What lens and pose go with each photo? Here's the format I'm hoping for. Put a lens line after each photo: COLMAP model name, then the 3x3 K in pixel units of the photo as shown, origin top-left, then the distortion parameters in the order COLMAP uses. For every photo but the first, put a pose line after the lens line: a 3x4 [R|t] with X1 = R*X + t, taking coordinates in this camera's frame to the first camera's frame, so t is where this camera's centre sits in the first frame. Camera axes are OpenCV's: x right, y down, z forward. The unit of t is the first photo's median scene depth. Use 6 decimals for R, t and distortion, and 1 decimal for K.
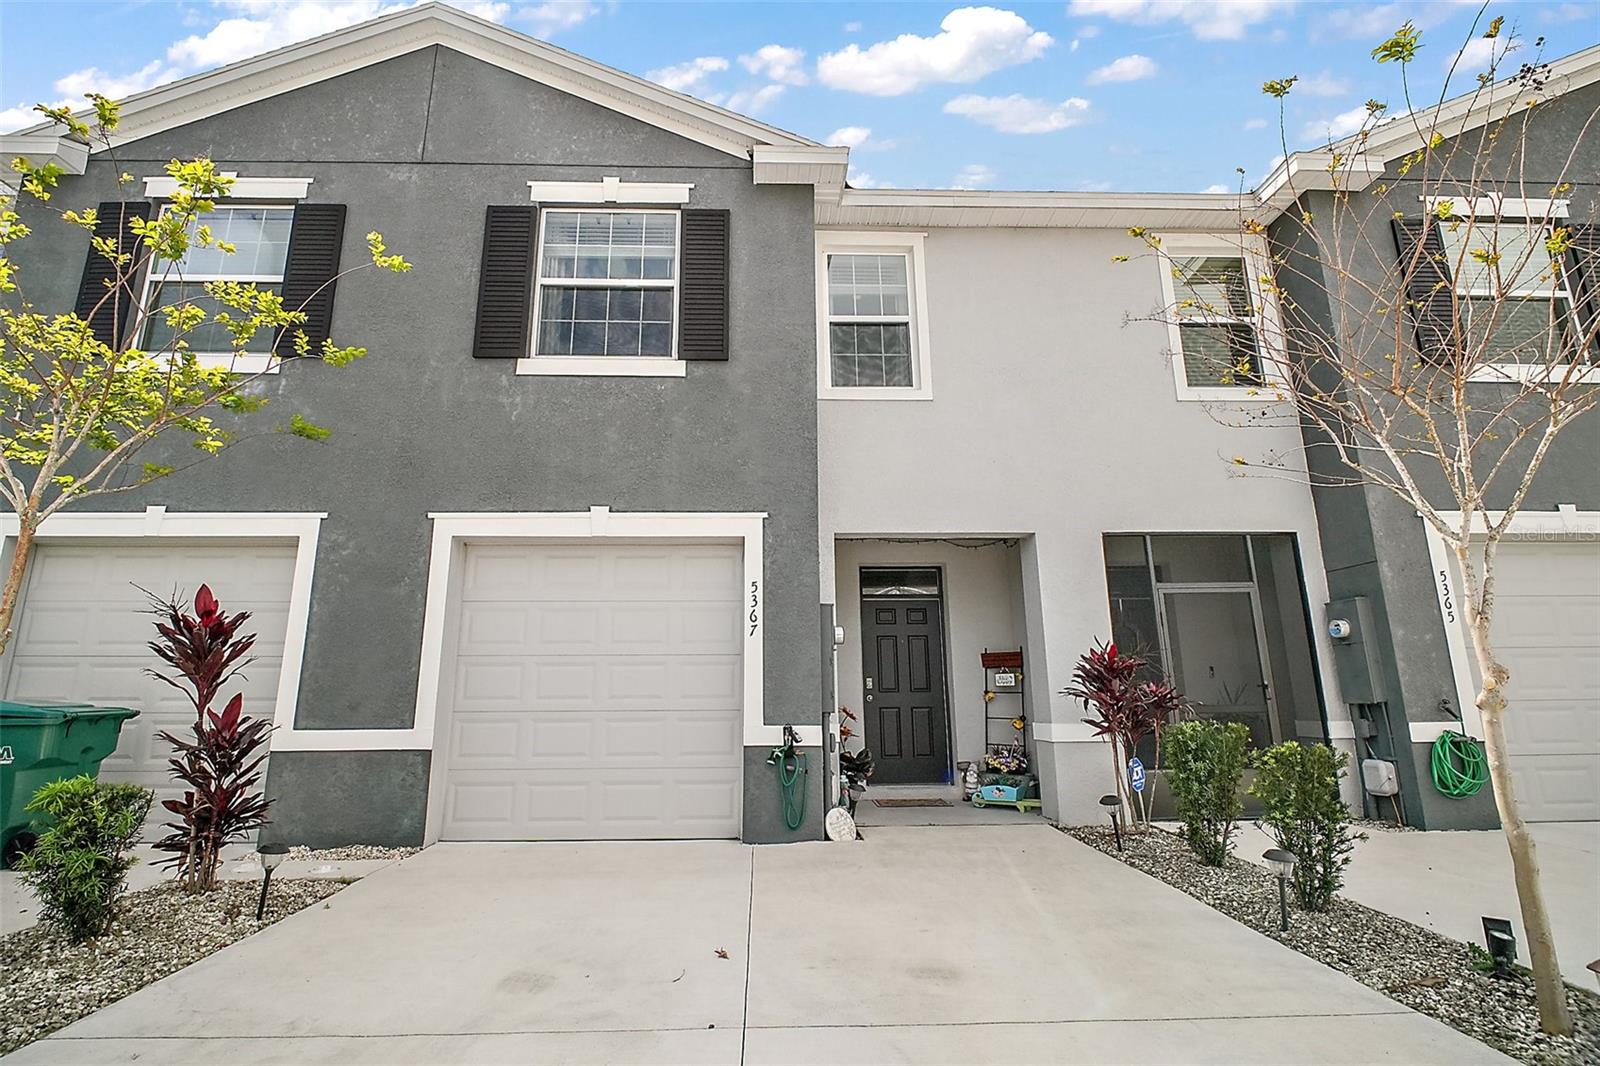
lens RADIAL K [[755.8, 0, 794.0], [0, 755.8, 528.7], [0, 0, 1]] dist [-0.002702, -0.001077]
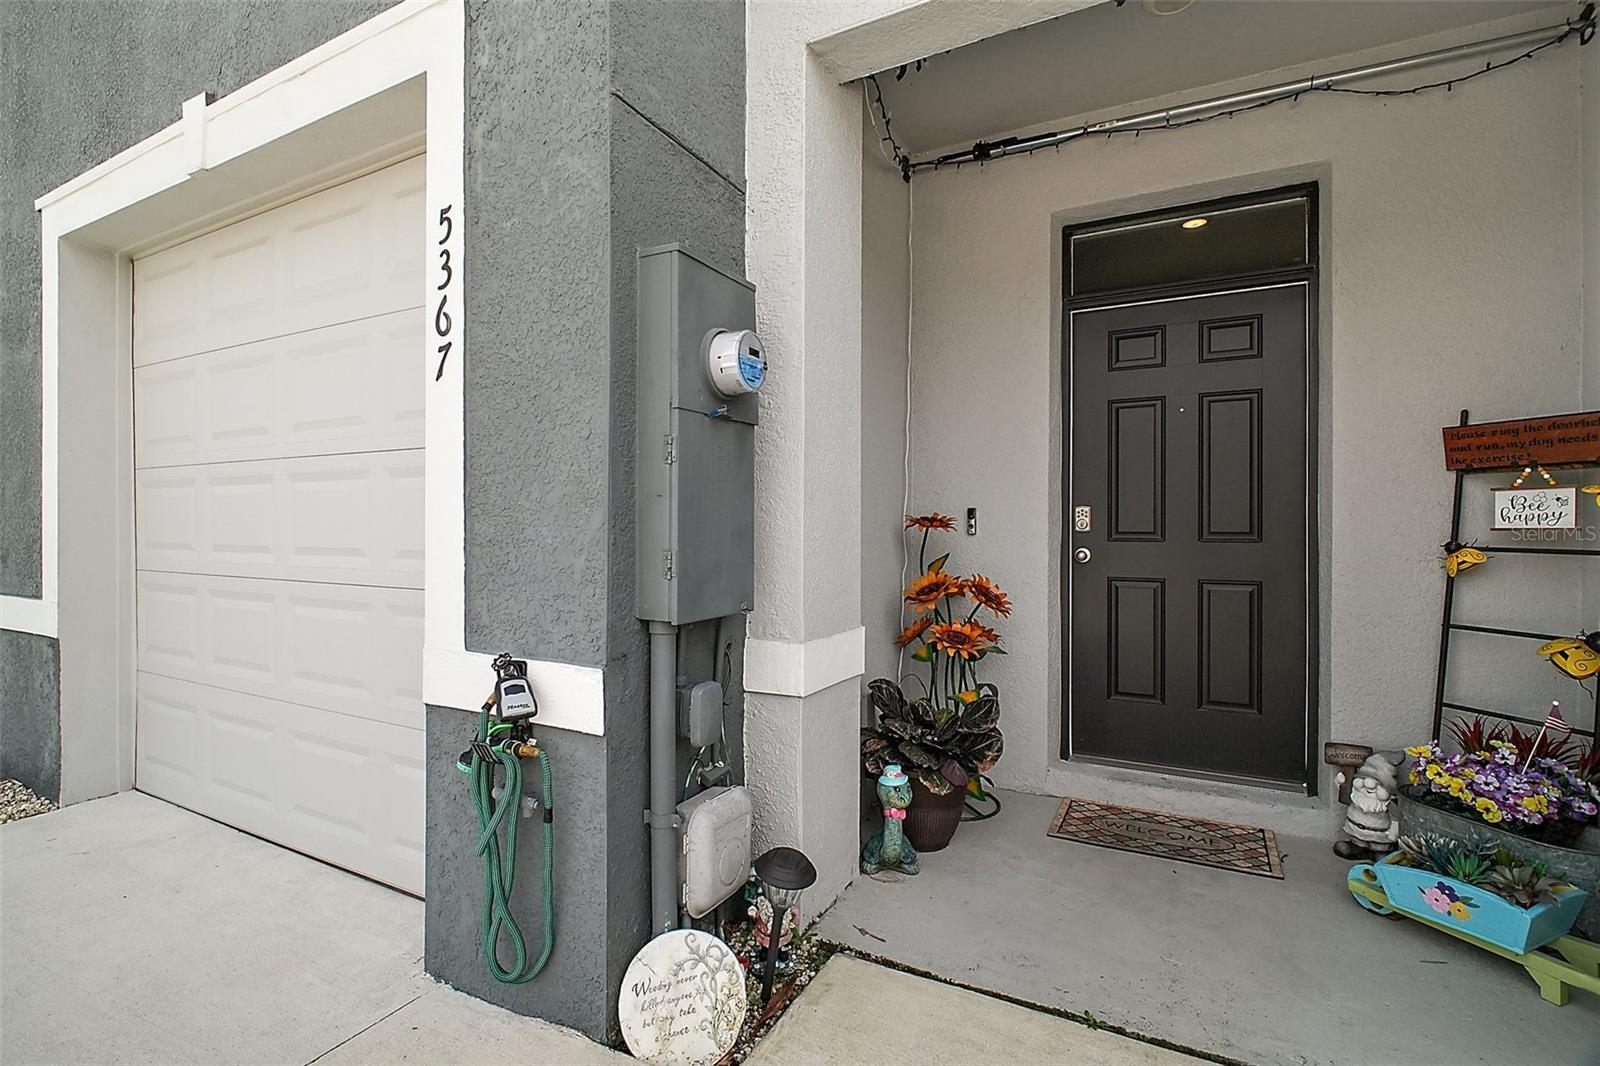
lens RADIAL K [[755.8, 0, 801.0], [0, 755.8, 532.5], [0, 0, 1]] dist [-0.002702, -0.001077]
pose [[0.854976, 0.014617, -0.518462, 0.198843], [0.103570, 0.974660, 0.198271, 0.127741], [0.508222, -0.223214, 0.831796, 0.643838]]
